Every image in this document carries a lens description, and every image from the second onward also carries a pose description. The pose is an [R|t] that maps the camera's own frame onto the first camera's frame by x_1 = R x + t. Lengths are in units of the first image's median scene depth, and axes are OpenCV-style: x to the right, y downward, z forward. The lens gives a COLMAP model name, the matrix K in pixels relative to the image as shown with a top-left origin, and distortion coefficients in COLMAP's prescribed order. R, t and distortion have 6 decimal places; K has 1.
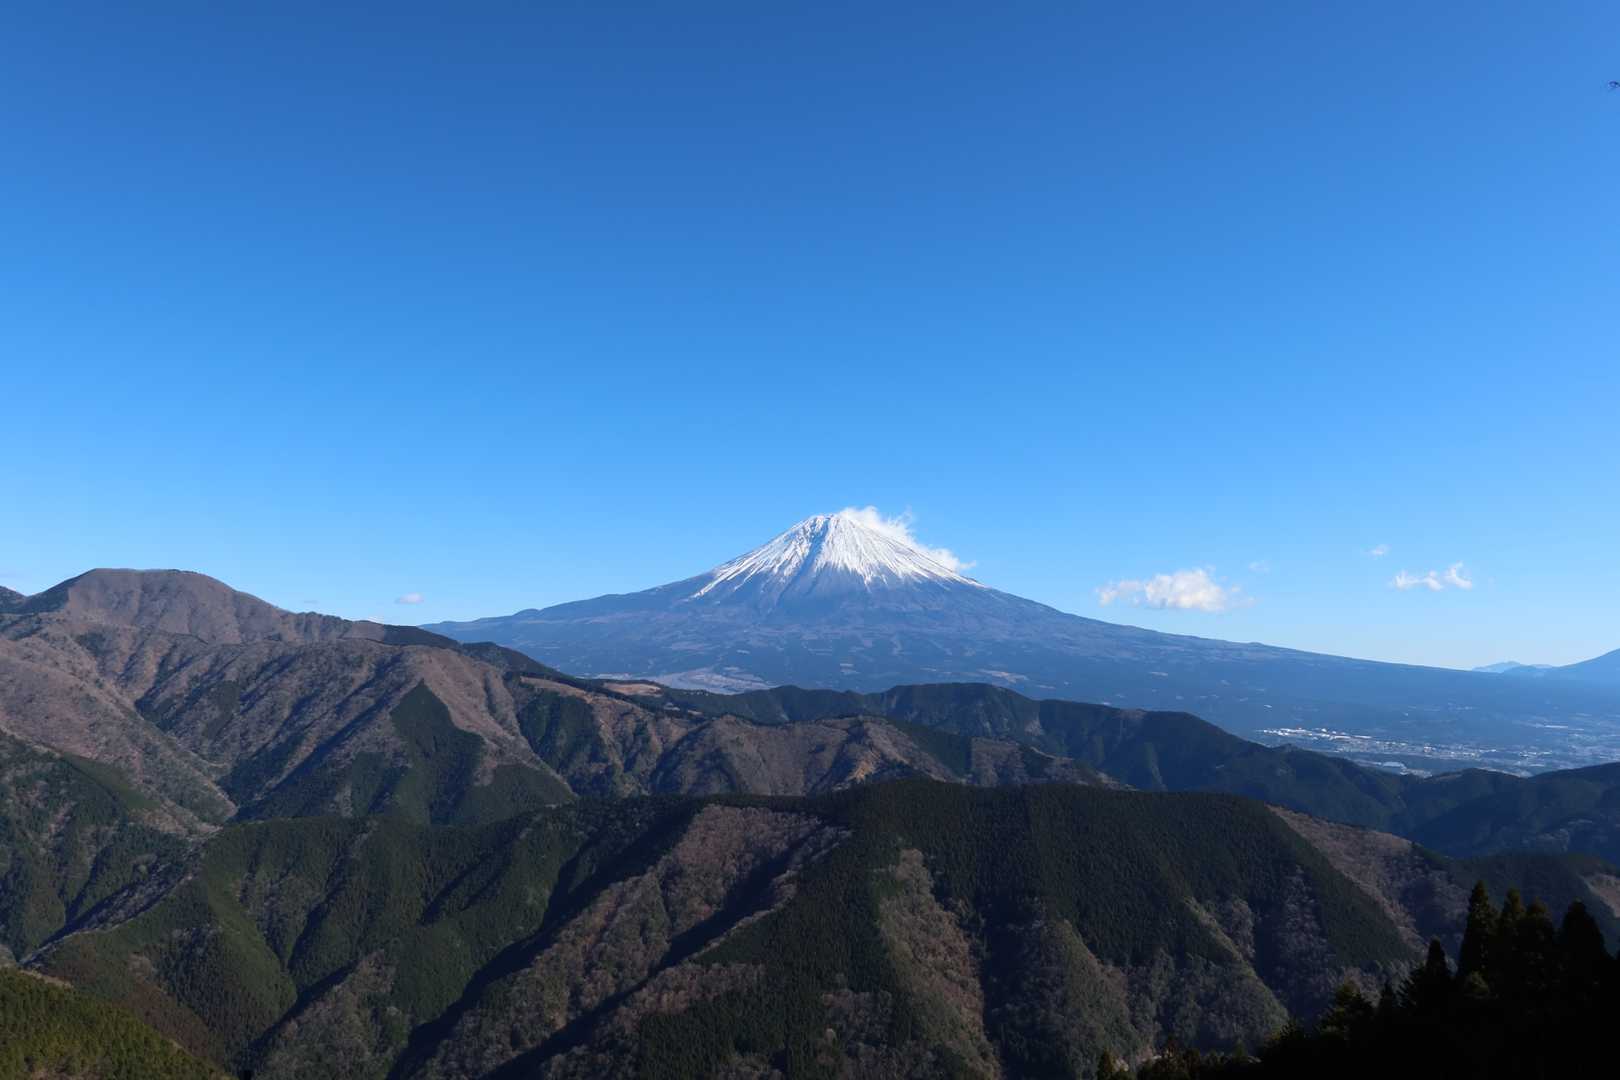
lens RADIAL K [[1362.9, 0, 810.0], [0, 1362.9, 540.0], [0, 0, 1]] dist [-0.000760, 0.000550]
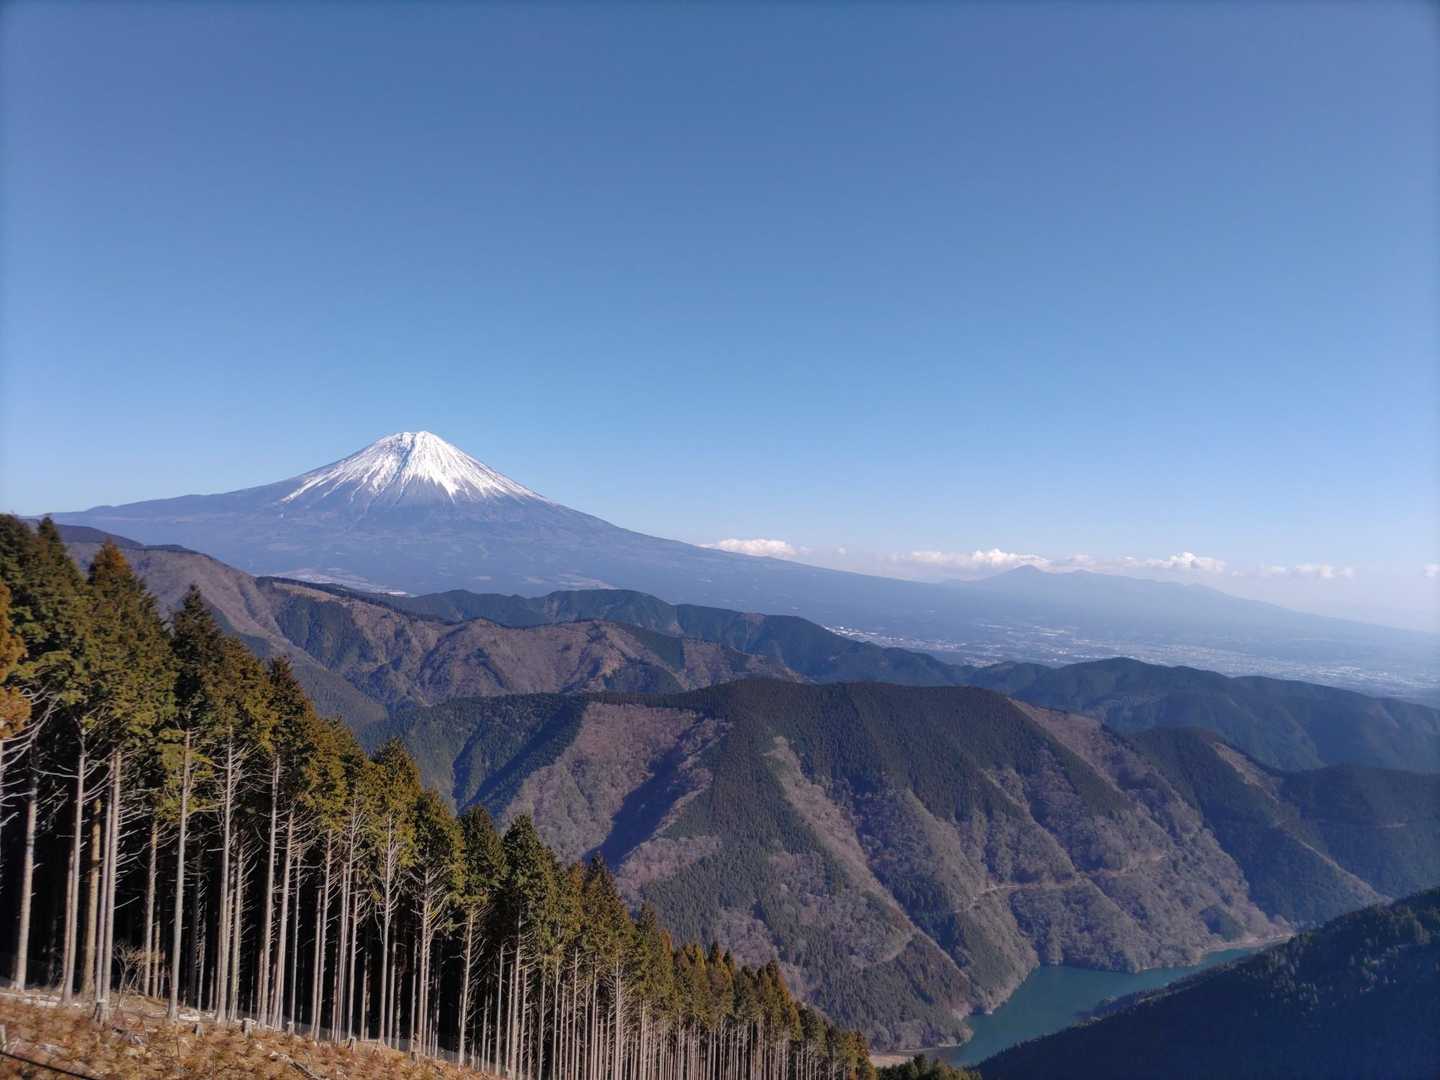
lens RADIAL K [[1179.9, 0, 703.8], [0, 1179.9, 540.4], [0, 0, 1]] dist [0.094221, -0.001514]
pose [[0.939171, 0.028820, 0.342237, -0.225282], [-0.053485, 0.996589, 0.062850, -0.008890], [-0.339258, -0.077332, 0.937509, 0.017766]]
